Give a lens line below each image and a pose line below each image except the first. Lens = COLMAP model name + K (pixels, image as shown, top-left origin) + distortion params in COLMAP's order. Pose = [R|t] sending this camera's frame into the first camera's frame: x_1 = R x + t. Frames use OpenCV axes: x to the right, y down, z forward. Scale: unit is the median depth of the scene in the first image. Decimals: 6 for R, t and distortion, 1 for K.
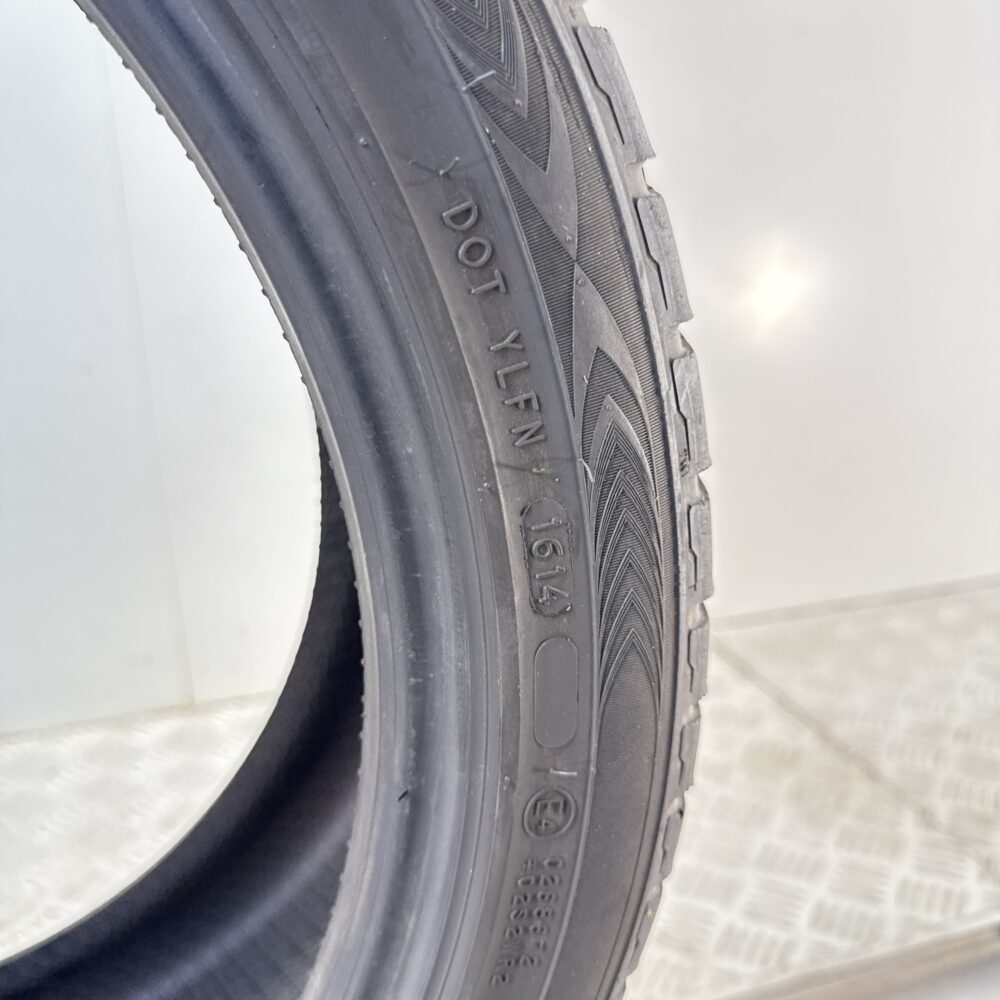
lens RADIAL K [[907.3, 0, 500.0], [0, 907.3, 500.0], [0, 0, 1]] dist [0.080523, -0.098187]
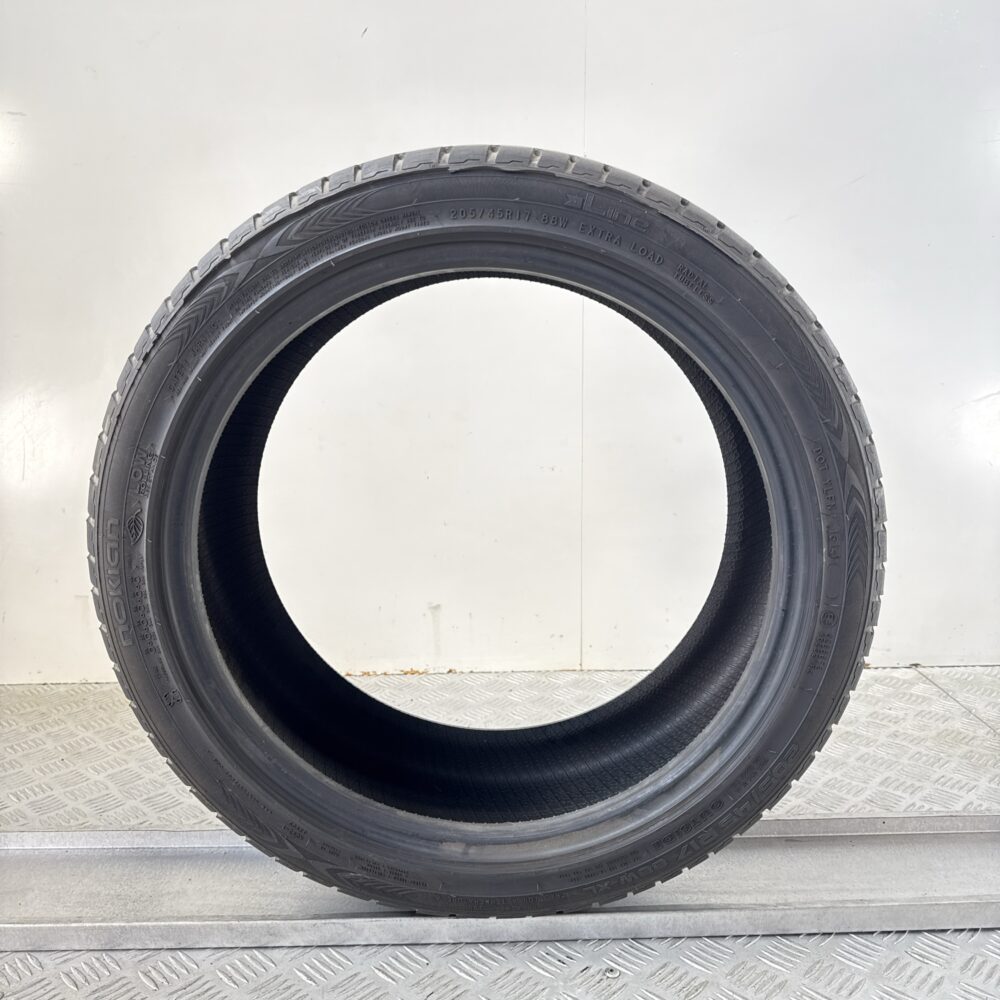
lens RADIAL K [[907.3, 0, 500.0], [0, 907.3, 500.0], [0, 0, 1]] dist [0.080523, -0.098187]
pose [[0.963092, 0.072349, -0.259267, -0.287427], [-0.102527, 0.989192, -0.104819, 0.411548], [0.248881, 0.127532, 0.960101, -2.784729]]
